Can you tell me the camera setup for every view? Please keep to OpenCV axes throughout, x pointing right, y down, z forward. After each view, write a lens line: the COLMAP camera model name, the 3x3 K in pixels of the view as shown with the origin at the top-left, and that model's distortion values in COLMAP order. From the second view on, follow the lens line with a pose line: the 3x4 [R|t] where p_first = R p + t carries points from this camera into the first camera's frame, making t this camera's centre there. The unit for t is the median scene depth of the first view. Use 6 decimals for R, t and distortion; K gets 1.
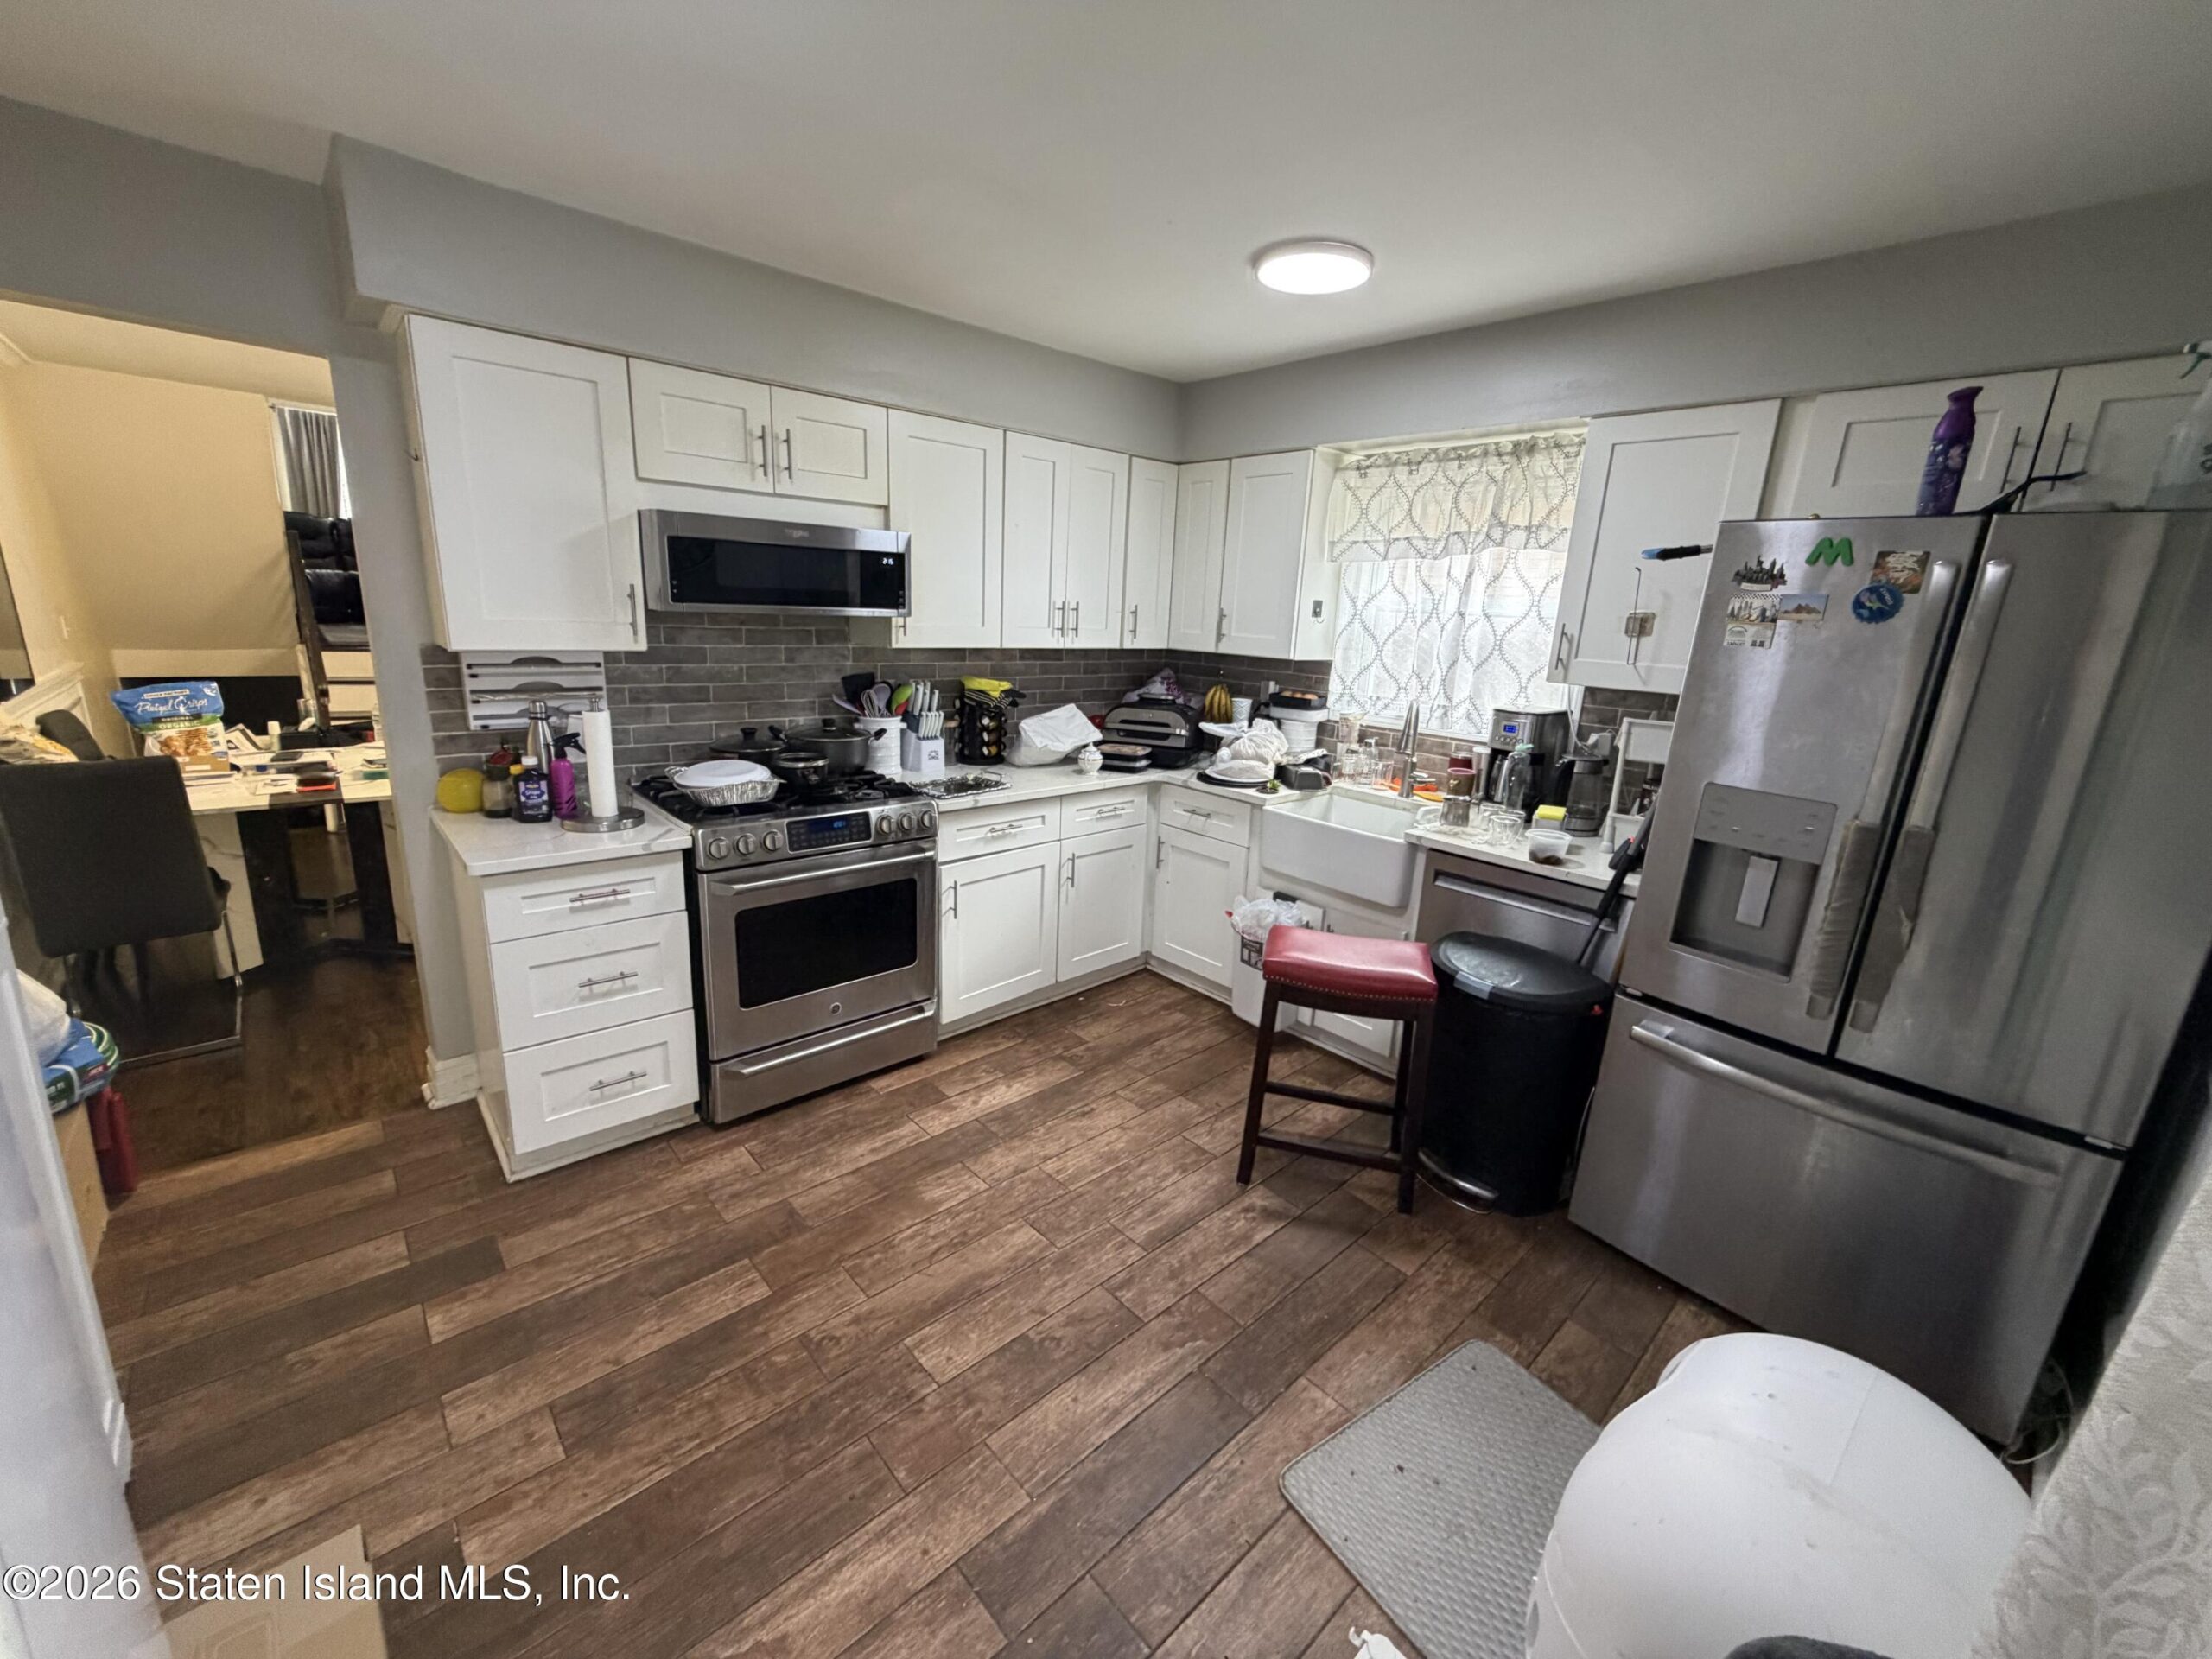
lens RADIAL K [[882.3, 0, 1099.8], [0, 882.3, 828.7], [0, 0, 1]] dist [0.011952, -0.000775]
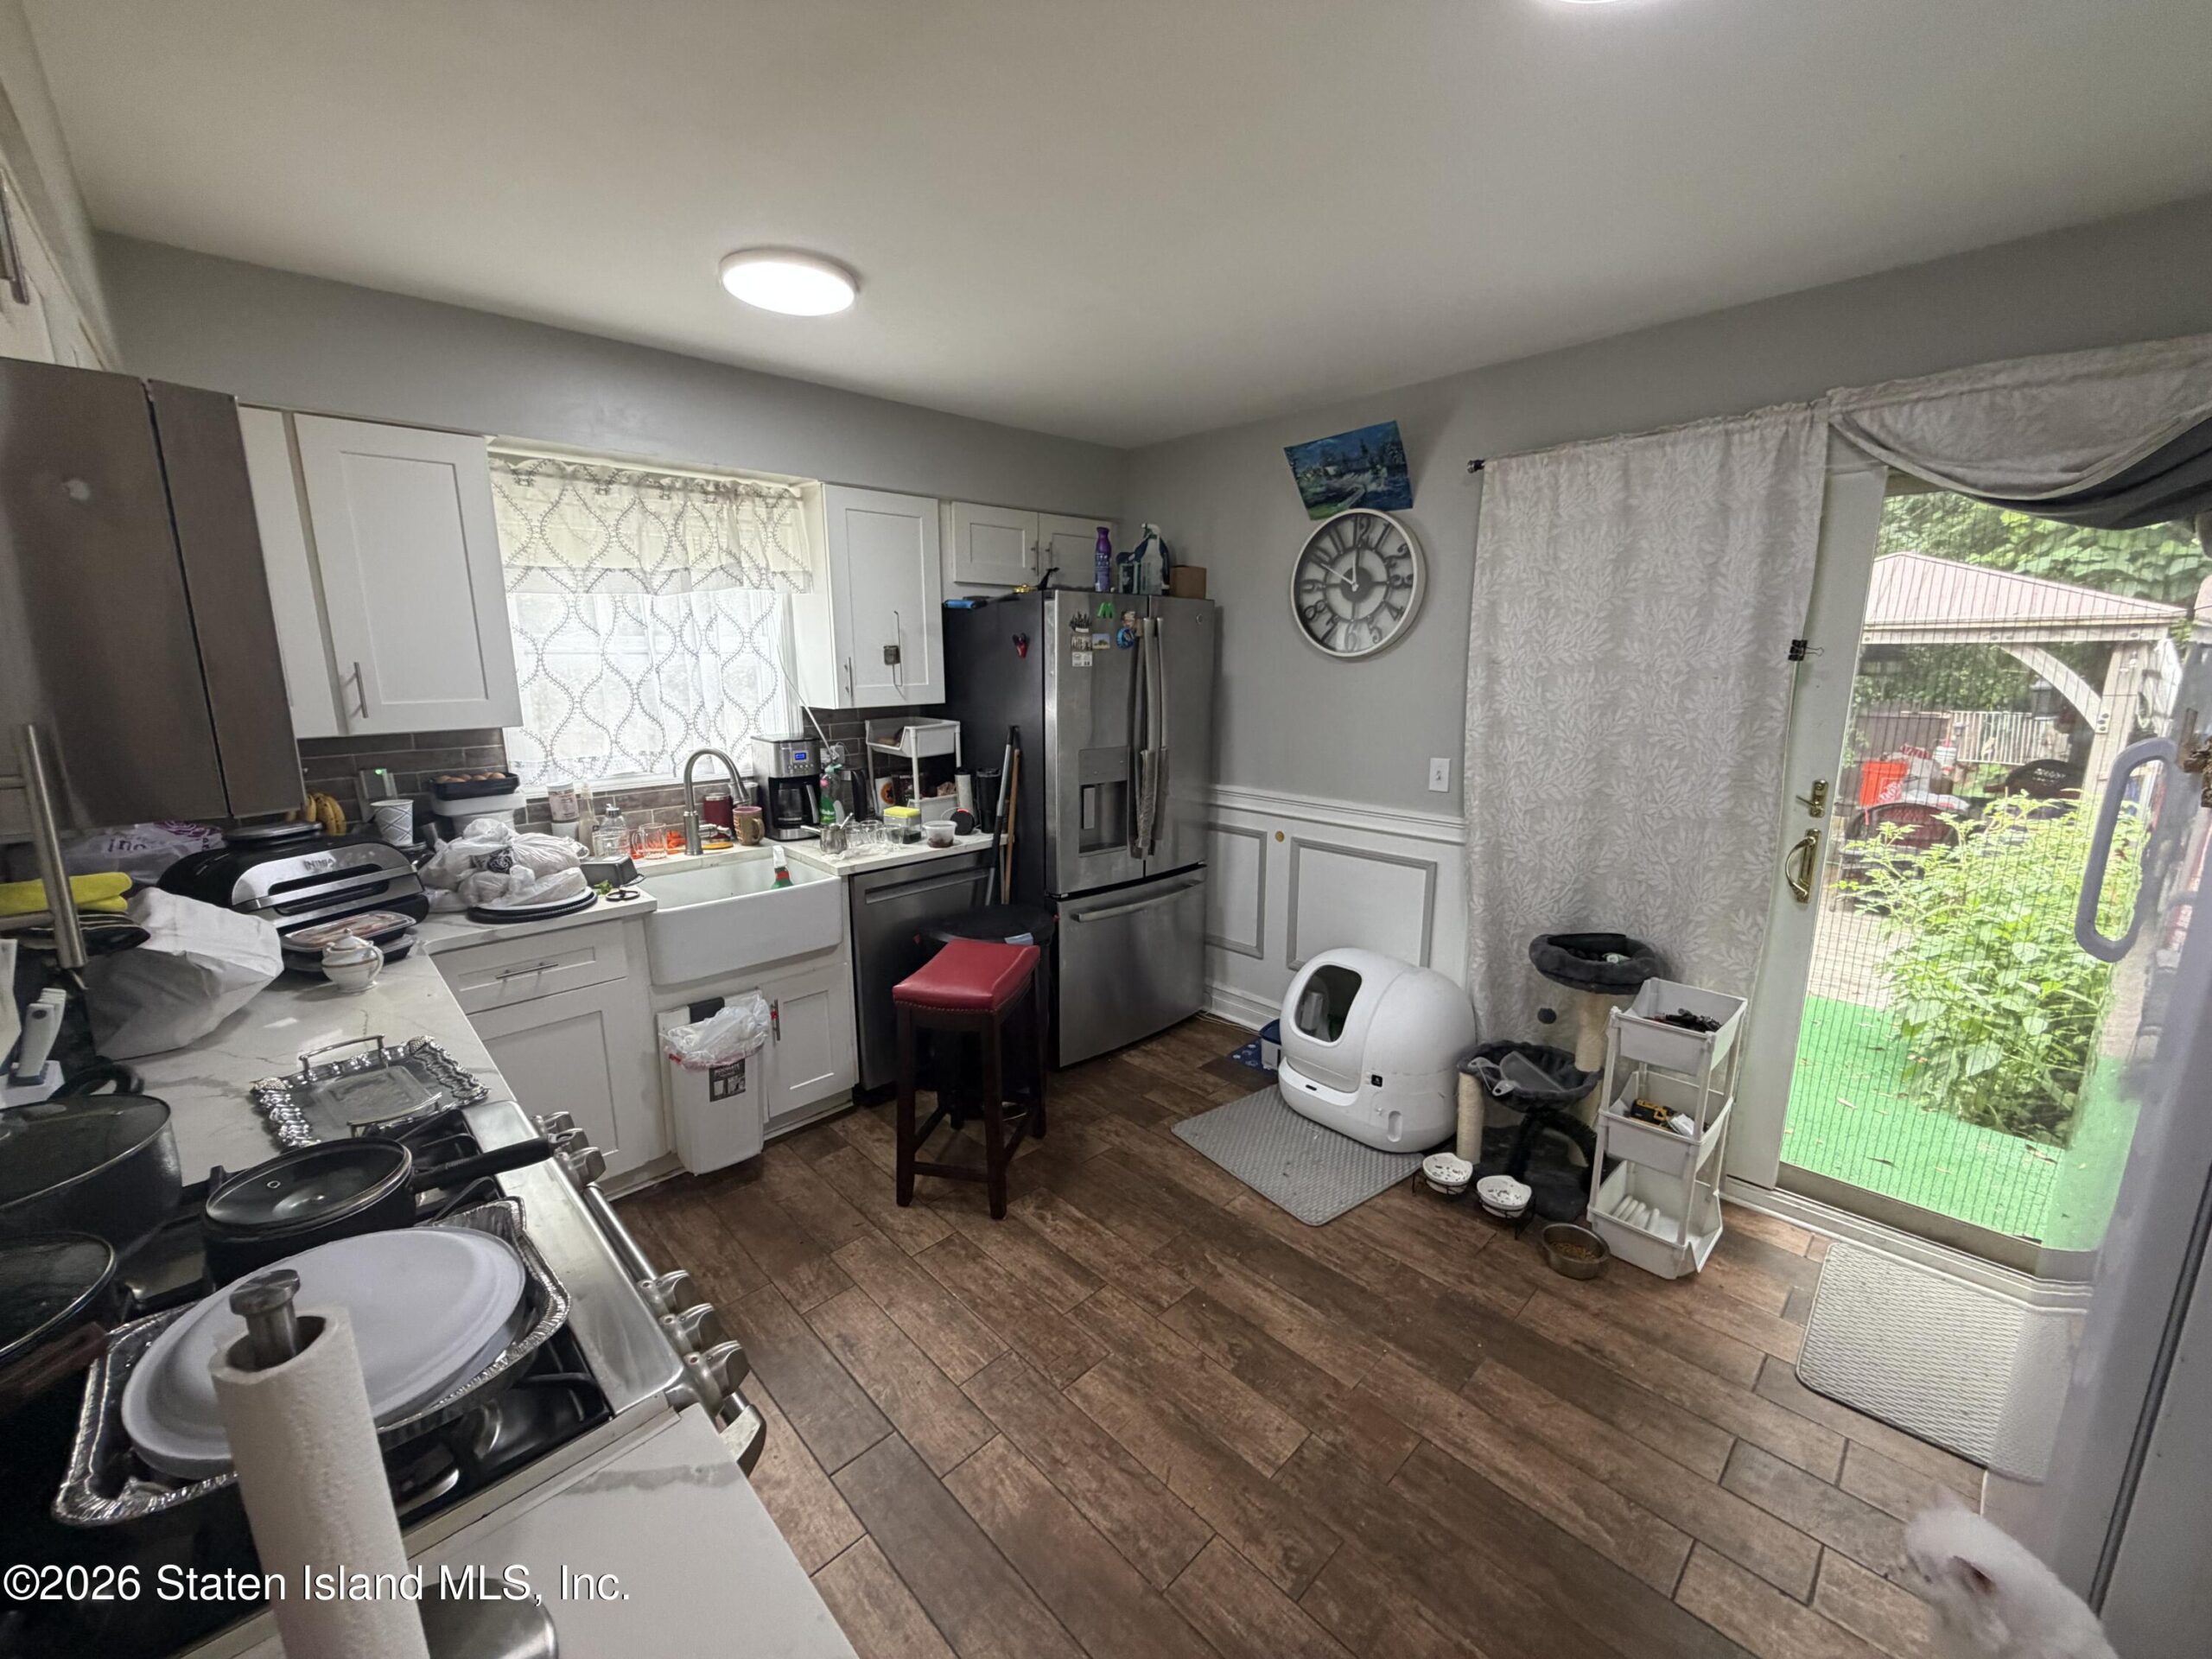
lens RADIAL K [[882.3, 0, 1101.2], [0, 882.3, 830.1], [0, 0, 1]] dist [0.011952, -0.000775]
pose [[-0.026245, -0.244917, 0.969189, -0.767525], [0.249839, 0.937148, 0.243586, -0.251739], [-0.967932, 0.248534, 0.036595, 0.795327]]
